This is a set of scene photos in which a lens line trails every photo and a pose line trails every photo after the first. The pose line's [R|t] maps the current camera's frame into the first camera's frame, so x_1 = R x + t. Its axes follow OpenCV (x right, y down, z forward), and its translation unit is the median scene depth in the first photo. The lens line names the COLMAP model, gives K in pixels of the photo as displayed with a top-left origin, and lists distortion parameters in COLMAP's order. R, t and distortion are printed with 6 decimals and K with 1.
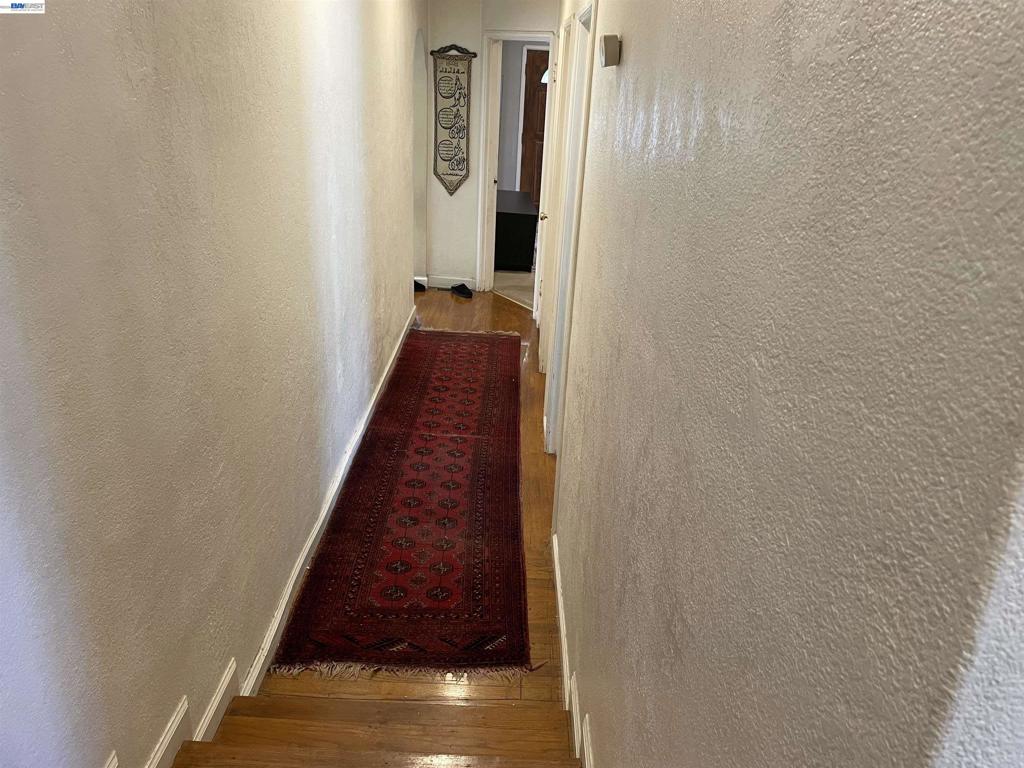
lens RADIAL K [[759.5, 0, 519.6], [0, 759.5, 376.8], [0, 0, 1]] dist [0.092462, -0.120498]
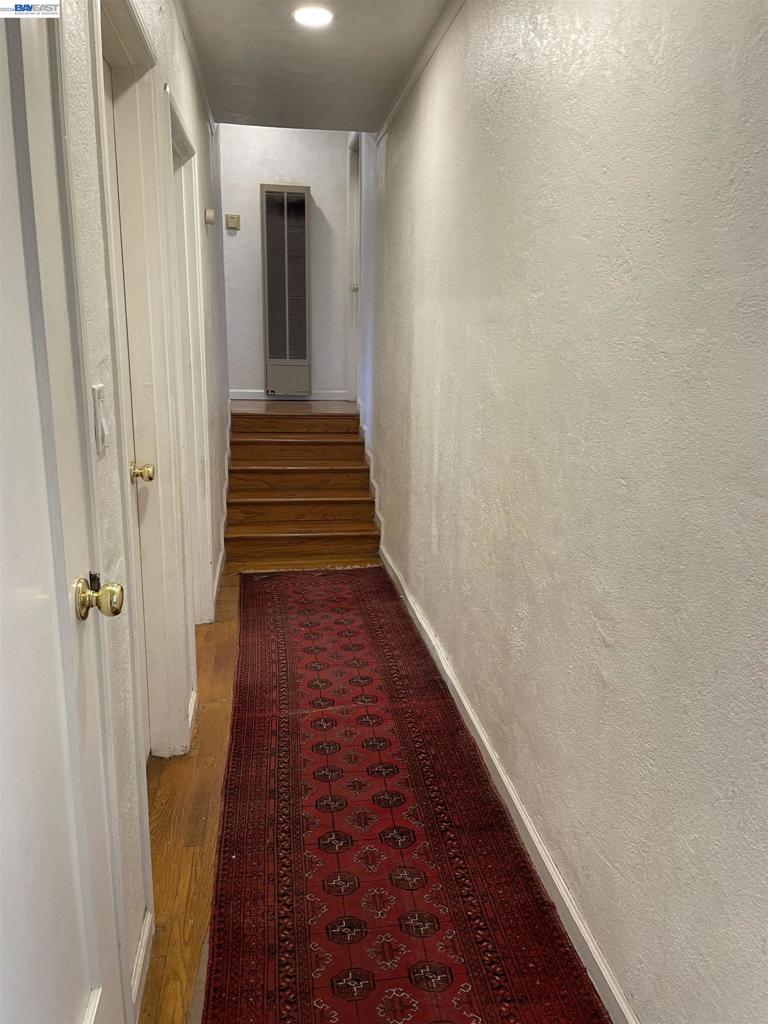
lens RADIAL K [[759.5, 0, 384.2], [0, 759.5, 511.6], [0, 0, 1]] dist [0.092462, -0.120498]
pose [[-0.986724, -0.034481, -0.158705, -0.030483], [-0.120124, 0.812601, 0.570307, -0.799162], [0.109299, 0.581799, -0.805955, 2.480923]]
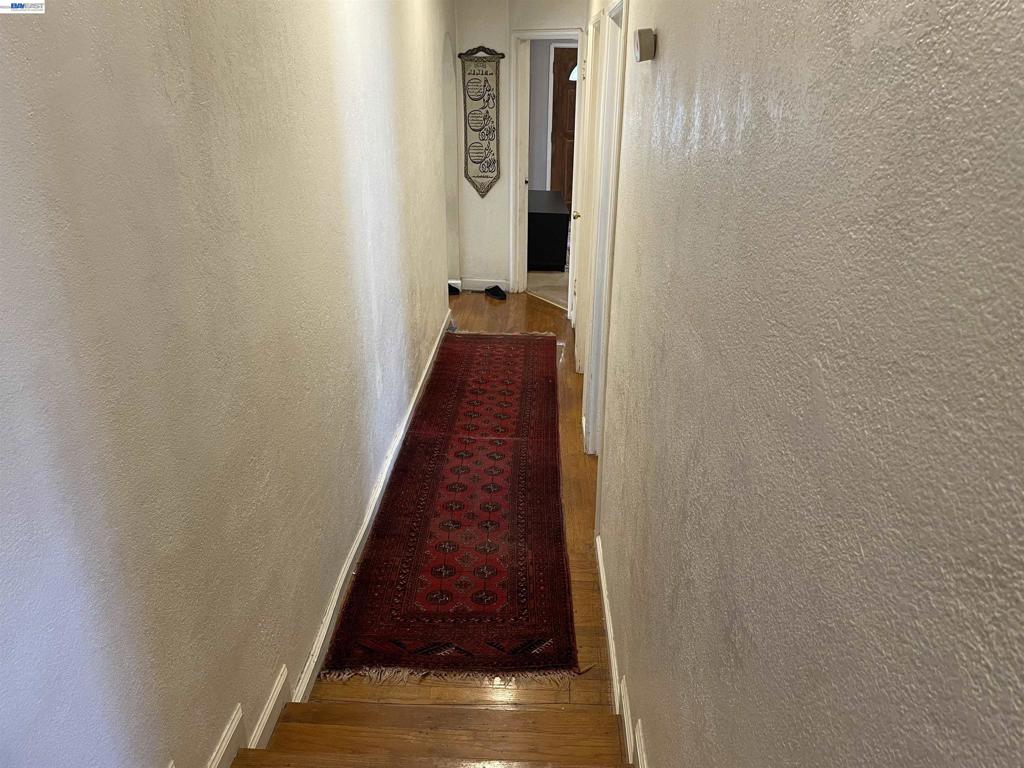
lens RADIAL K [[758.7, 0, 520.7], [0, 758.7, 381.1], [0, 0, 1]] dist [0.094961, -0.121987]
pose [[0.998678, -0.026843, -0.043844, -0.007188], [0.027097, 0.999619, 0.005202, -0.003566], [0.043688, -0.006383, 0.999025, 0.007506]]
